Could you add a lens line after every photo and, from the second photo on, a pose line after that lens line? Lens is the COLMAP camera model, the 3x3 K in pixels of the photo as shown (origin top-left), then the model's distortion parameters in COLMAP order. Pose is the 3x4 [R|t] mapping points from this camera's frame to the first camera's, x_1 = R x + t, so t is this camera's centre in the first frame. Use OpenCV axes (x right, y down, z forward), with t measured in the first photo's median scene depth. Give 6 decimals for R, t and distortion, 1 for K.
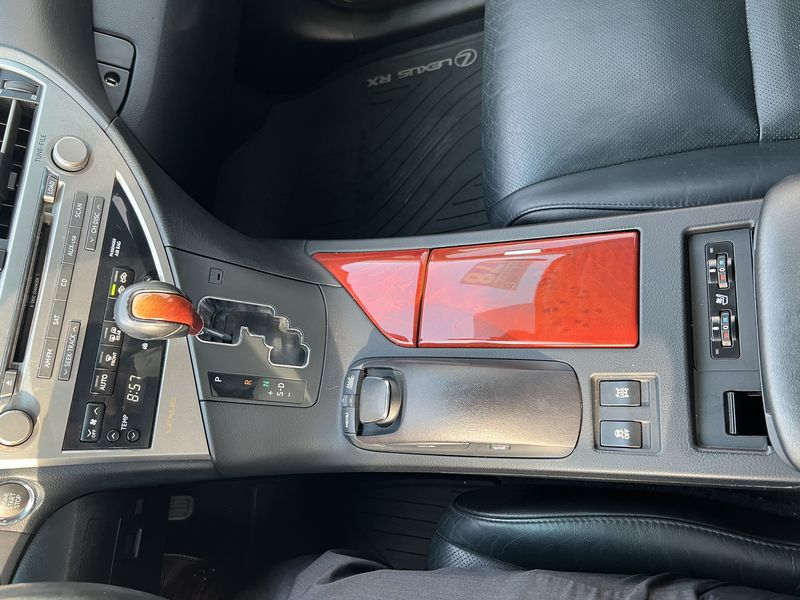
lens RADIAL K [[616.5, 0, 399.7], [0, 616.5, 303.9], [0, 0, 1]] dist [0.063999, -0.094746]
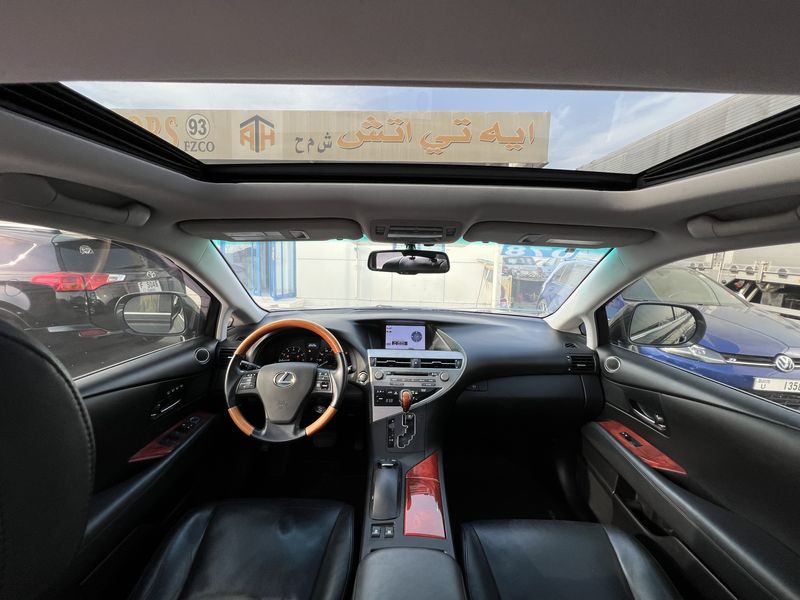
lens RADIAL K [[320.0, 0, 400.0], [0, 320.0, 300.0], [0, 0, 1]] dist [0.001069, 0.000132]
pose [[0.050752, 0.614853, -0.787007, 0.813036], [-0.974971, 0.201300, 0.094393, -0.260047], [0.216462, 0.762519, 0.609680, -0.740822]]
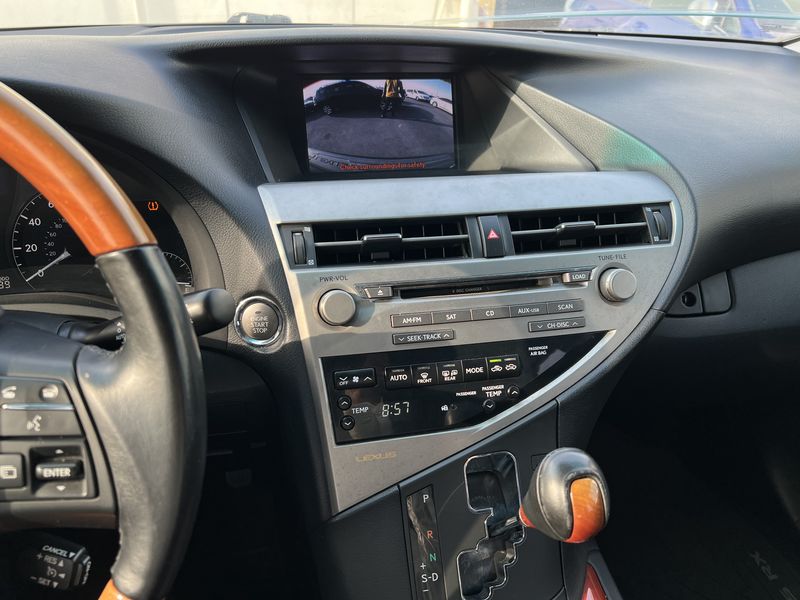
lens RADIAL K [[616.5, 0, 399.7], [0, 616.5, 303.9], [0, 0, 1]] dist [0.063999, -0.094746]
pose [[0.246203, 0.846856, -0.471400, -0.136553], [-0.965503, 0.256839, -0.042860, 0.133458], [0.084778, 0.465691, 0.880877, 0.145549]]
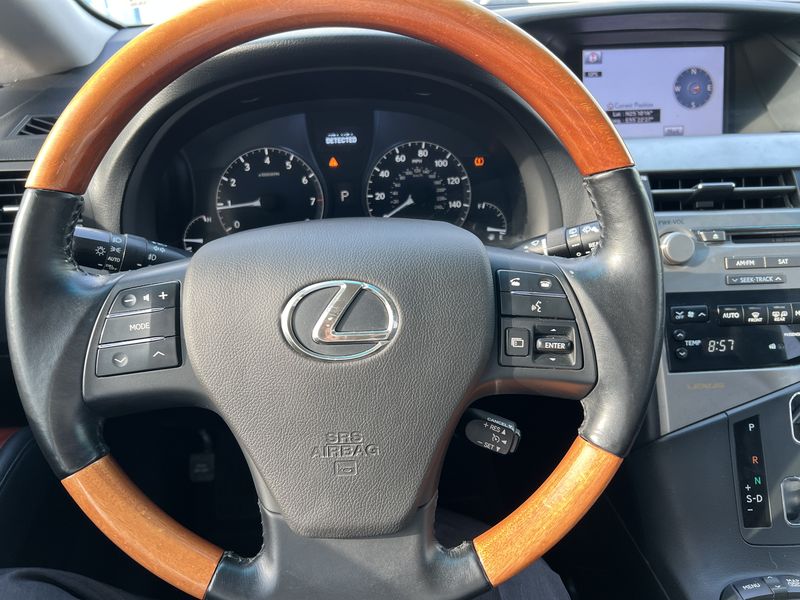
lens RADIAL K [[616.5, 0, 399.7], [0, 616.5, 303.9], [0, 0, 1]] dist [0.063999, -0.094746]
pose [[0.125509, 0.861006, -0.492865, -0.067161], [-0.968751, 0.213492, 0.126264, 0.501098], [0.213937, 0.461616, 0.860896, 0.022926]]
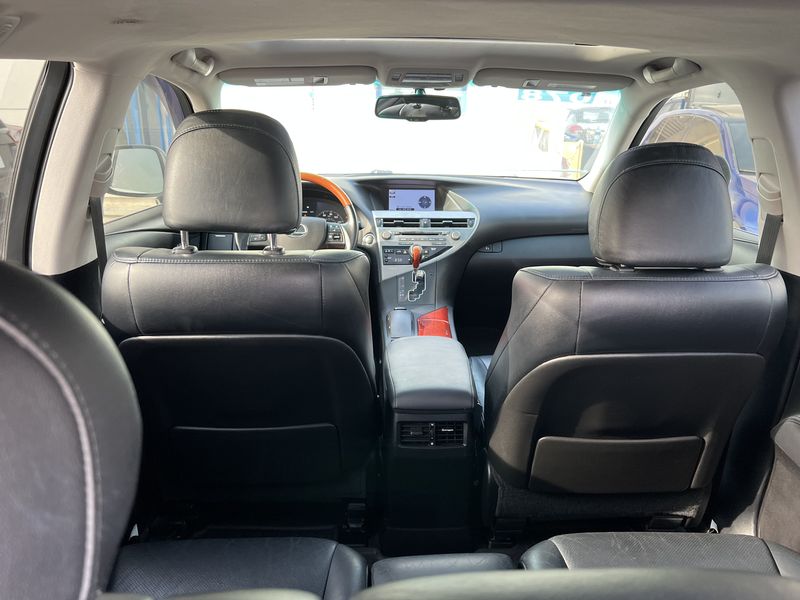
lens RADIAL K [[597.3, 0, 402.2], [0, 597.3, 322.2], [0, 0, 1]] dist [0.002017, -0.008421]
pose [[0.082557, 0.762512, -0.641686, 2.290911], [-0.975075, 0.194862, 0.106105, -0.209334], [0.205947, 0.616932, 0.759593, -1.597143]]
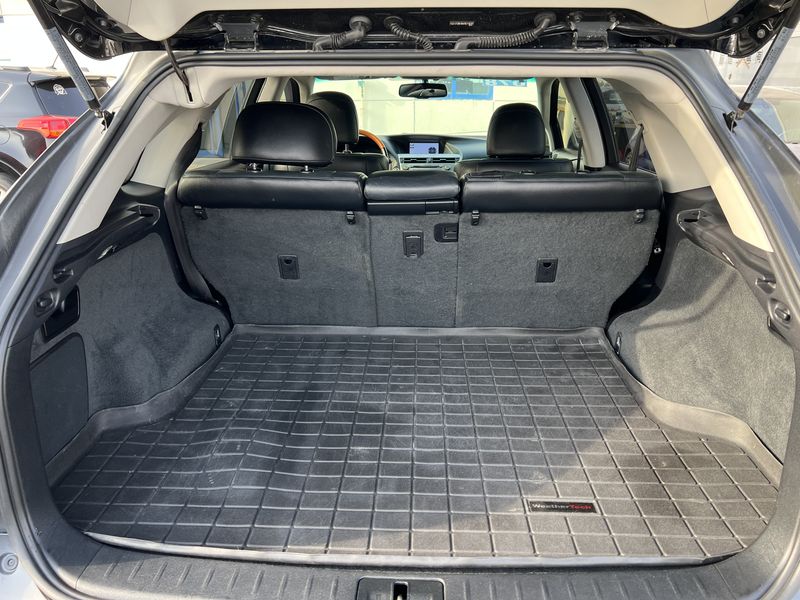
lens RADIAL K [[597.3, 0, 402.2], [0, 597.3, 322.2], [0, 0, 1]] dist [0.002017, -0.008421]
pose [[0.022967, 0.776603, -0.629572, 4.706266], [-0.967155, 0.176719, 0.182707, -0.649549], [0.253148, 0.604697, 0.755154, -2.893673]]
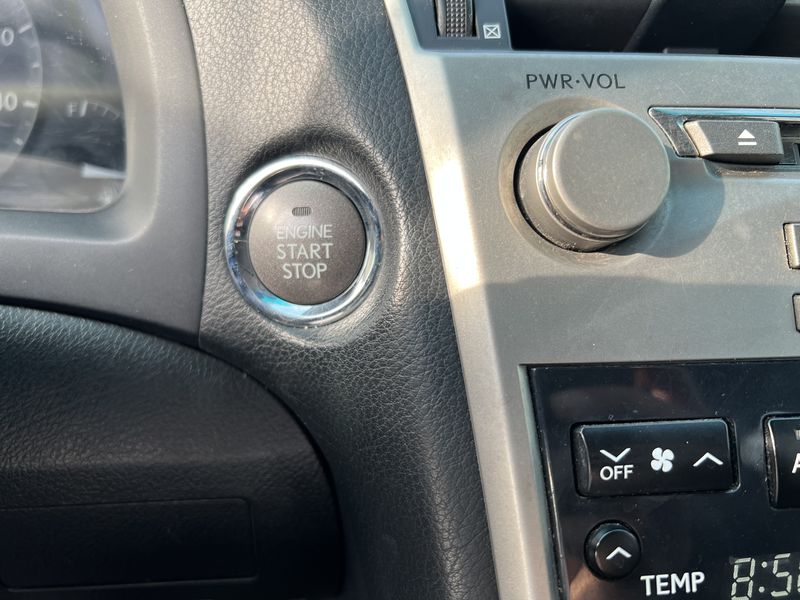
lens RADIAL K [[616.5, 0, 399.7], [0, 616.5, 303.9], [0, 0, 1]] dist [0.063999, -0.094746]
pose [[0.162292, 0.817225, -0.552996, -0.415302], [-0.977426, 0.209974, 0.023450, 0.260069], [0.135279, 0.536706, 0.832854, 0.741562]]
